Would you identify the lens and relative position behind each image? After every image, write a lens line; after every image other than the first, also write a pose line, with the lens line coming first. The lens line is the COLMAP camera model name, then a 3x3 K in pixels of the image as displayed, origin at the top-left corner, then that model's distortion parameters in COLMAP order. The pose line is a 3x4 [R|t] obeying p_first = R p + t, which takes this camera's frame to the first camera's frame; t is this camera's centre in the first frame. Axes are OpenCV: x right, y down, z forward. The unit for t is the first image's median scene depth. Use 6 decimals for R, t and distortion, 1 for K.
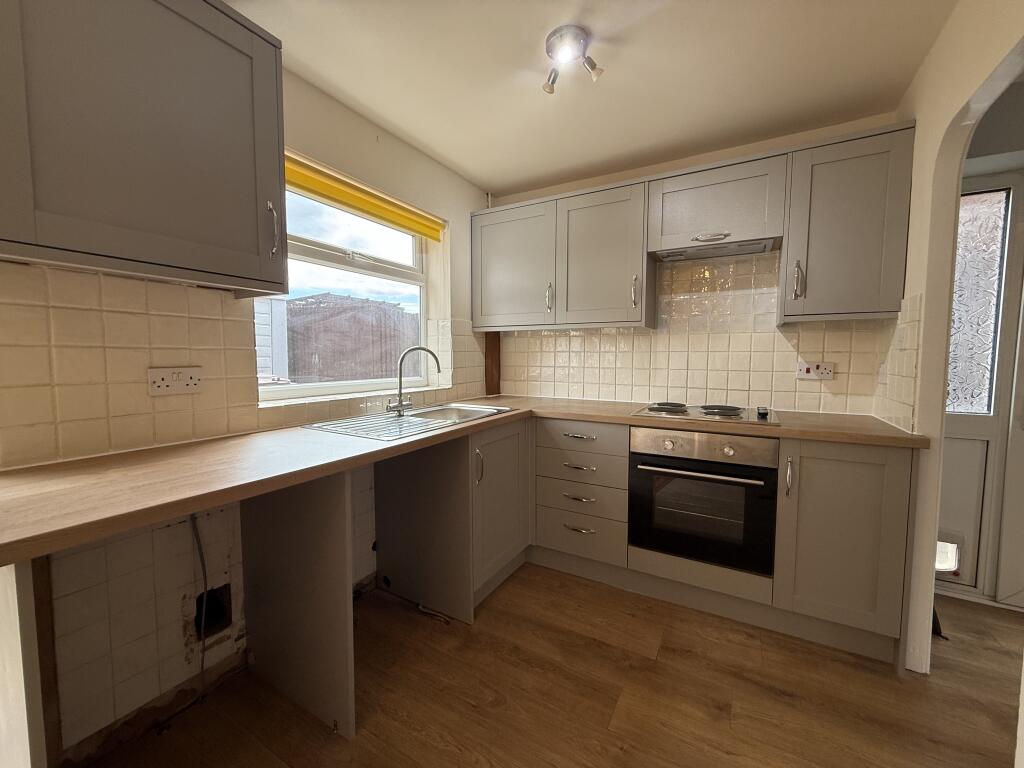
lens RADIAL K [[410.6, 0, 506.4], [0, 410.6, 383.7], [0, 0, 1]] dist [0.002032, -0.000171]
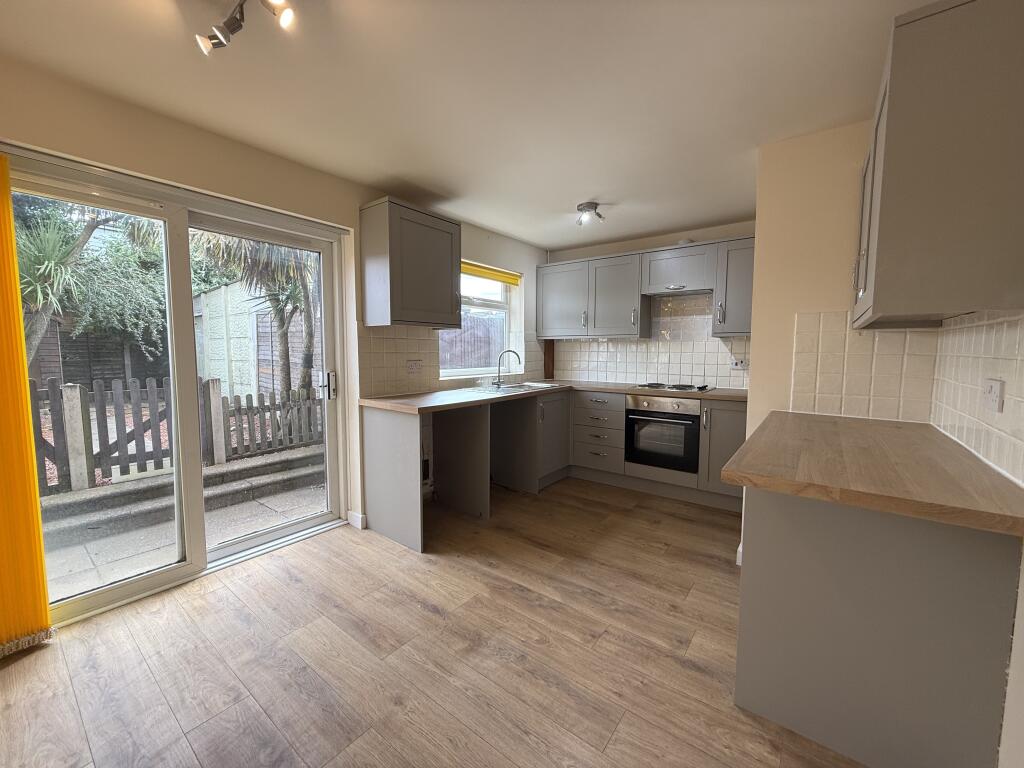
lens RADIAL K [[410.6, 0, 504.3], [0, 410.6, 380.1], [0, 0, 1]] dist [0.002032, -0.000171]
pose [[0.990313, 0.010423, -0.138461, 0.019612], [-0.009690, 0.999935, 0.005967, 0.031597], [0.138515, -0.004568, 0.990350, -0.777325]]
